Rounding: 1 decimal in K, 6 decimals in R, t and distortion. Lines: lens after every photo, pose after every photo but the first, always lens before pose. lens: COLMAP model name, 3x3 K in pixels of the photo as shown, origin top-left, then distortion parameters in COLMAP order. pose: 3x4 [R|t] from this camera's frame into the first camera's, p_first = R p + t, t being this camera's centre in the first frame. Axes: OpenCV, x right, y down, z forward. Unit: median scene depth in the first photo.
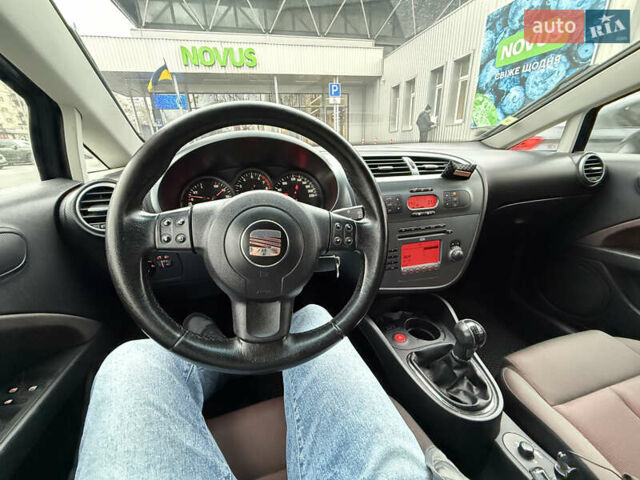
lens RADIAL K [[256.9, 0, 319.8], [0, 256.9, 232.3], [0, 0, 1]] dist [-0.001415, -0.000238]
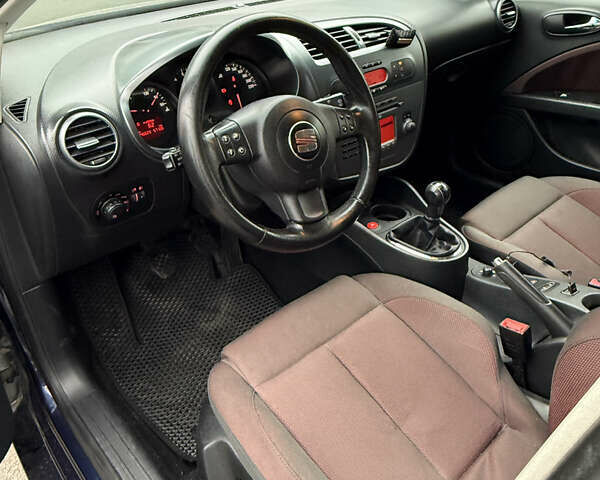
lens RADIAL K [[584.0, 0, 302.5], [0, 584.0, 220.5], [0, 0, 1]] dist [0.050110, -0.092395]
pose [[0.884368, -0.239608, 0.400602, -0.789522], [0.171248, 0.964904, 0.199083, -0.081095], [-0.434245, -0.107461, 0.894362, -0.830715]]
